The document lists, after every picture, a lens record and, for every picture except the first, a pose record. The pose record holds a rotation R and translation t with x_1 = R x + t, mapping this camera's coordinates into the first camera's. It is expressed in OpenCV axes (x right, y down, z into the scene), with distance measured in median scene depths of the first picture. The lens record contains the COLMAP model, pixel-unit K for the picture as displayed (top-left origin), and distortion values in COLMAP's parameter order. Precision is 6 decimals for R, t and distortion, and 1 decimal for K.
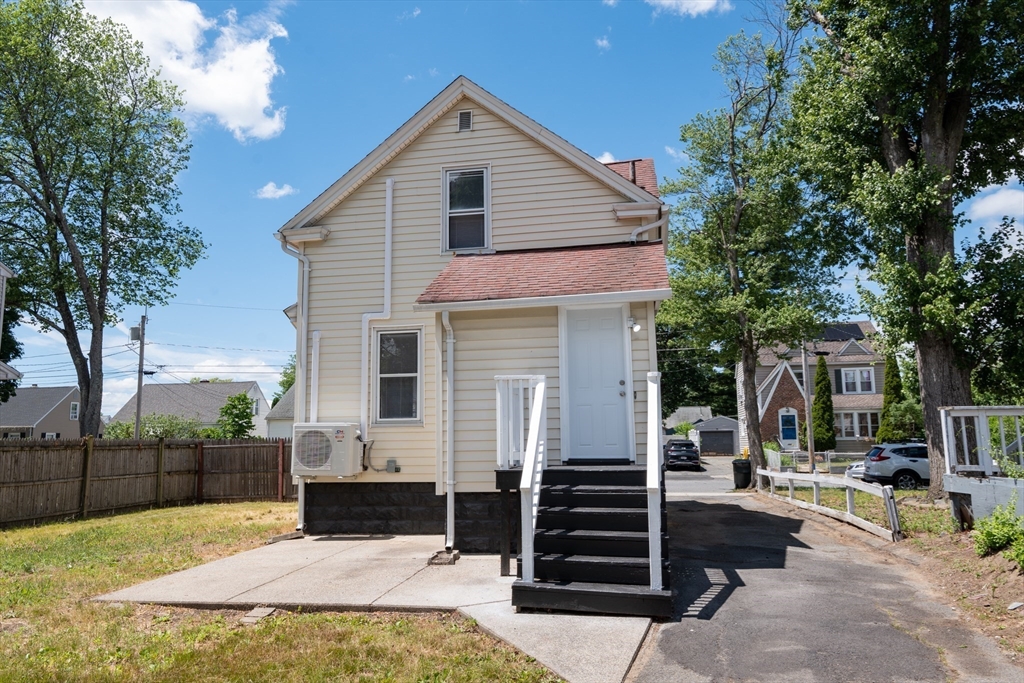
lens RADIAL K [[711.4, 0, 512.0], [0, 711.4, 341.5], [0, 0, 1]] dist [0.002100, 0.000405]
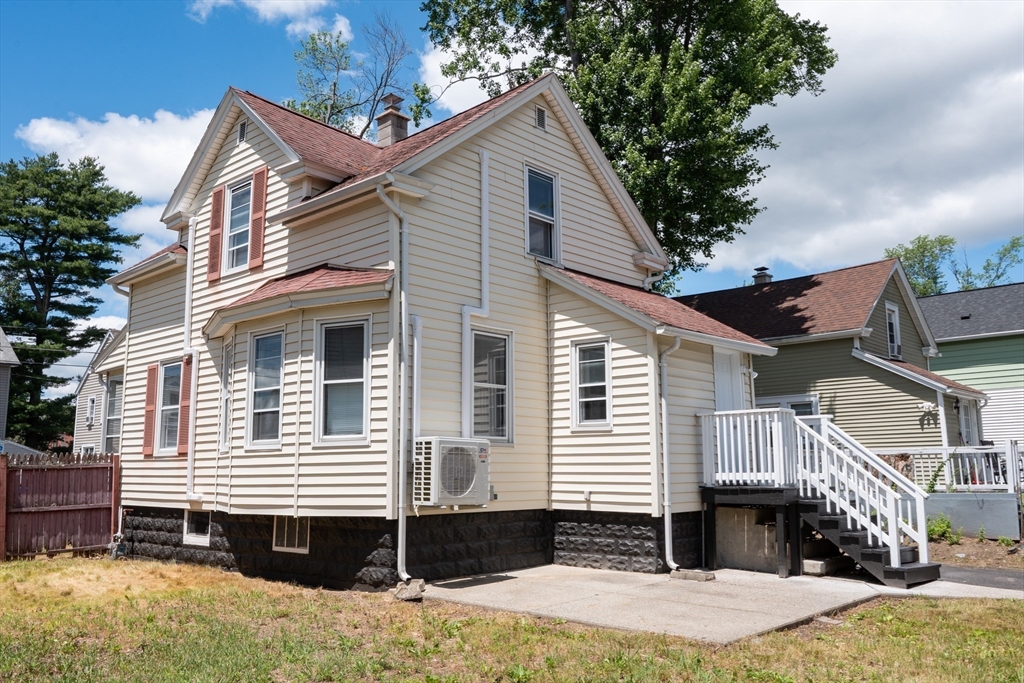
lens RADIAL K [[848.3, 0, 512.0], [0, 848.3, 341.5], [0, 0, 1]] dist [0.007819, -0.001199]
pose [[0.527405, 0.142431, 0.837590, -1.007773], [-0.123241, 0.988246, -0.090449, 0.084415], [-0.840628, -0.055522, 0.538760, 0.437747]]
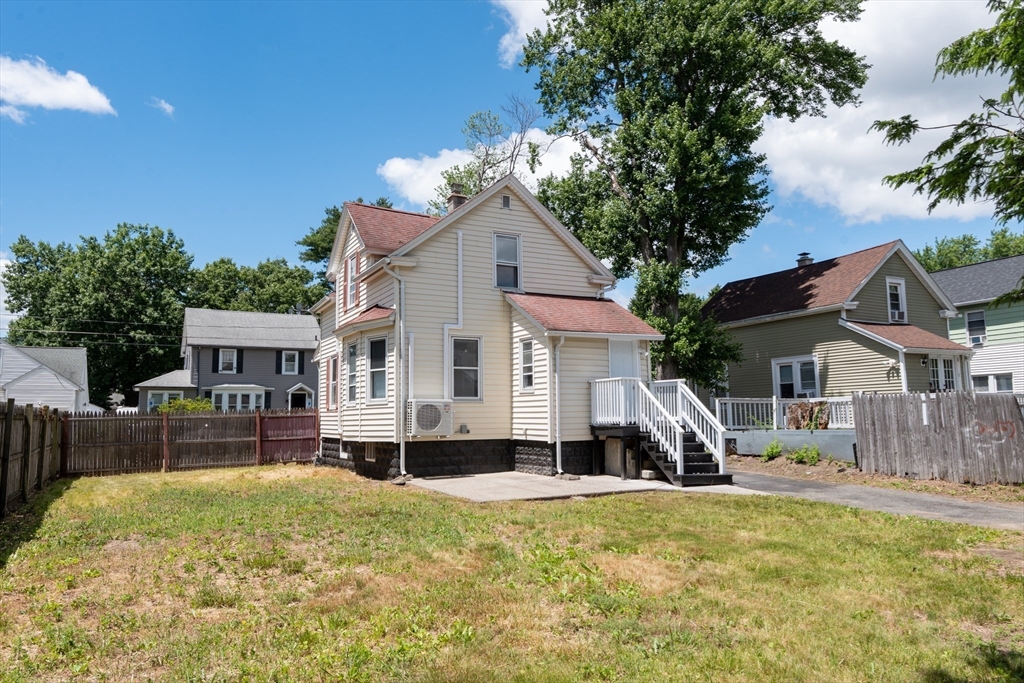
lens RADIAL K [[711.4, 0, 512.0], [0, 711.4, 341.5], [0, 0, 1]] dist [0.002100, 0.000405]
pose [[0.785753, 0.072519, 0.614275, -1.001380], [-0.087516, 0.996147, -0.005655, -0.007586], [-0.612318, -0.049315, 0.789072, -0.222680]]
